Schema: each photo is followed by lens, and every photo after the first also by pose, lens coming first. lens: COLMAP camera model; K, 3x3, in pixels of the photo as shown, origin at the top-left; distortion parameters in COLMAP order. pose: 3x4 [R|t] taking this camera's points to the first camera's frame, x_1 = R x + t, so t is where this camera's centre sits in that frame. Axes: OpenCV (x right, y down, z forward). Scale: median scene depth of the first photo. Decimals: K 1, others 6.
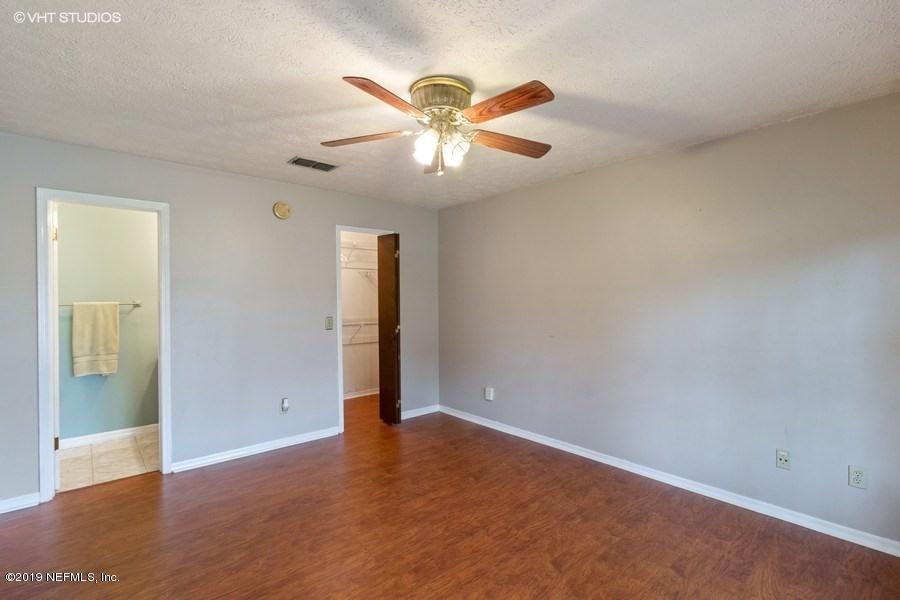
lens RADIAL K [[414.6, 0, 451.8], [0, 414.6, 297.1], [0, 0, 1]] dist [0.003222, -0.000118]
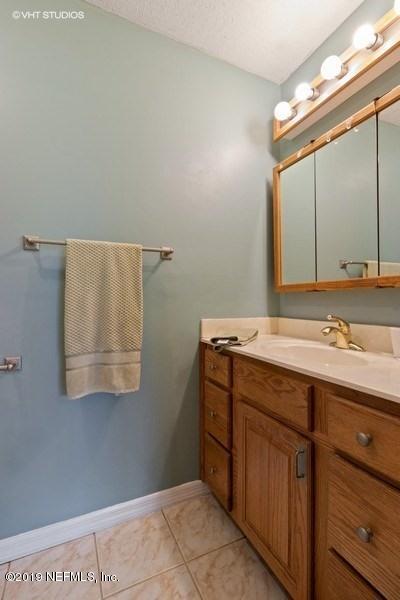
lens RADIAL K [[276.4, 0, 198.6], [0, 276.4, 302.1], [0, 0, 1]] dist [0.003222, -0.000118]
pose [[0.959688, 0.005921, -0.281004, -0.665049], [-0.005045, 0.999980, 0.003842, 0.080952], [0.281021, -0.002269, 0.959699, 0.727427]]
